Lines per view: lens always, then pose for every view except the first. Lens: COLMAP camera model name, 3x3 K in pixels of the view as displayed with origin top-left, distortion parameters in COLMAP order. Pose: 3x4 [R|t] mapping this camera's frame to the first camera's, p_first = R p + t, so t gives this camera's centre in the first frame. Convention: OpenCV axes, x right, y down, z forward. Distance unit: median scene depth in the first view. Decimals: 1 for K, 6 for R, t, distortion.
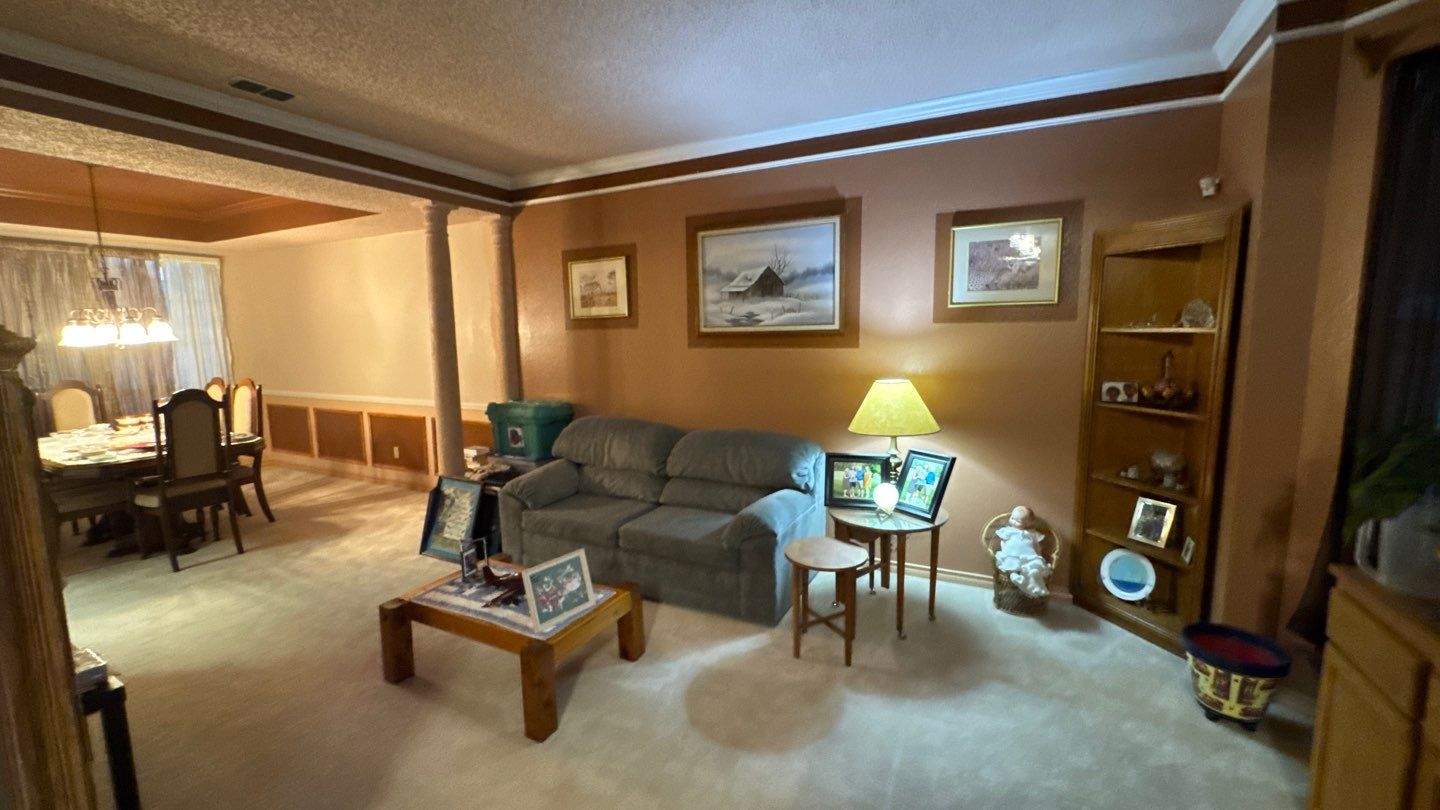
lens RADIAL K [[574.1, 0, 724.9], [0, 574.1, 400.7], [0, 0, 1]] dist [0.000339, -0.000049]
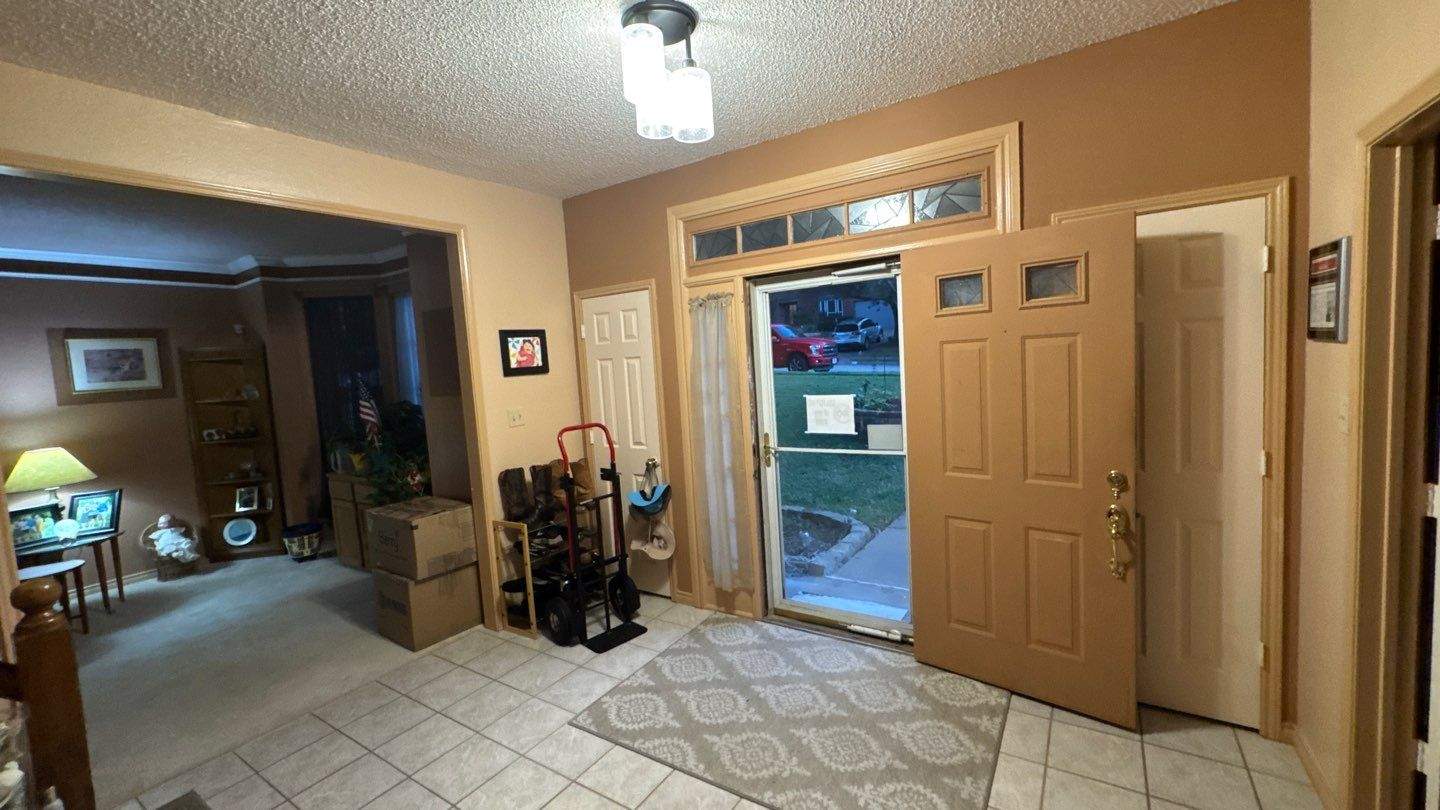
lens RADIAL K [[574.1, 0, 721.5], [0, 574.1, 402.4], [0, 0, 1]] dist [0.000339, -0.000049]
pose [[0.105993, -0.072550, 0.991717, -0.908608], [0.180294, 0.982206, 0.052585, 0.075921], [-0.977885, 0.173226, 0.117187, -0.777002]]
